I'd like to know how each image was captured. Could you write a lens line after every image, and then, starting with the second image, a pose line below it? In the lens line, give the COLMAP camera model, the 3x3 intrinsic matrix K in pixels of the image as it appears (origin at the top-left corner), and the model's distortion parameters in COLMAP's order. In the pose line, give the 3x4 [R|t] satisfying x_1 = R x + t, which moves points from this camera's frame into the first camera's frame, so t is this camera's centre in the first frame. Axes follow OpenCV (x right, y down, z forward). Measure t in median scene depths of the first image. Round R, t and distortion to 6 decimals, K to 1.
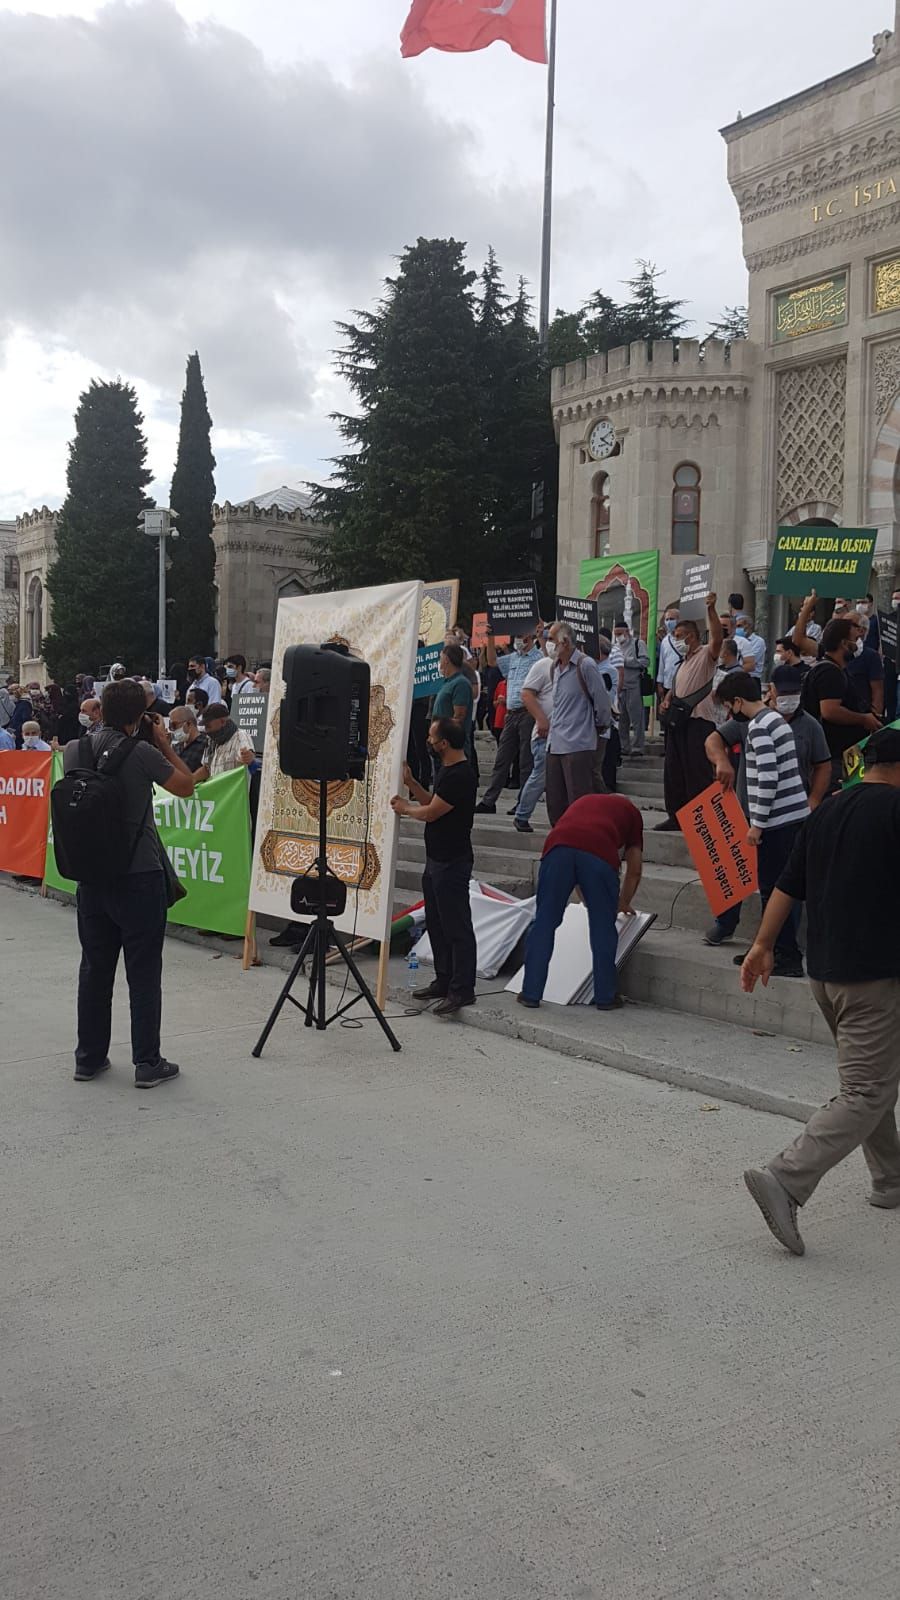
lens RADIAL K [[1329.1, 0, 442.5], [0, 1329.1, 803.5], [0, 0, 1]] dist [-0.032092, 0.013011]
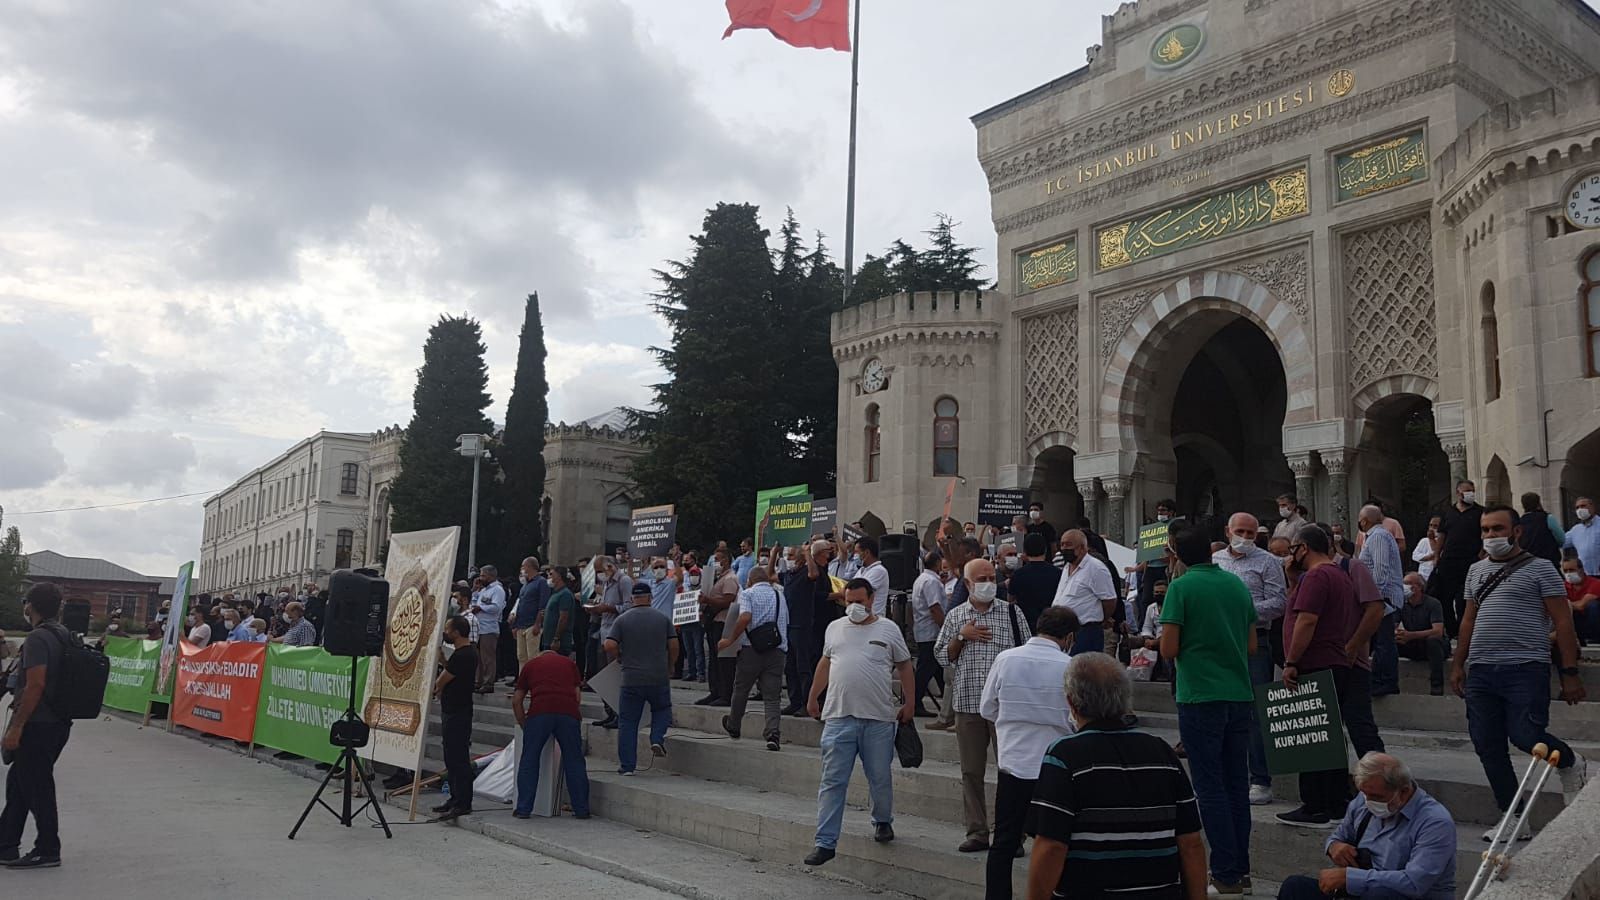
lens RADIAL K [[1329.1, 0, 797.2], [0, 1329.1, 458.5], [0, 0, 1]] dist [-0.032092, 0.013011]
pose [[0.999772, 0.006981, -0.020176, 0.076655], [-0.010643, 0.982196, -0.187558, 0.006595], [0.018507, 0.187730, 0.982046, -0.091902]]
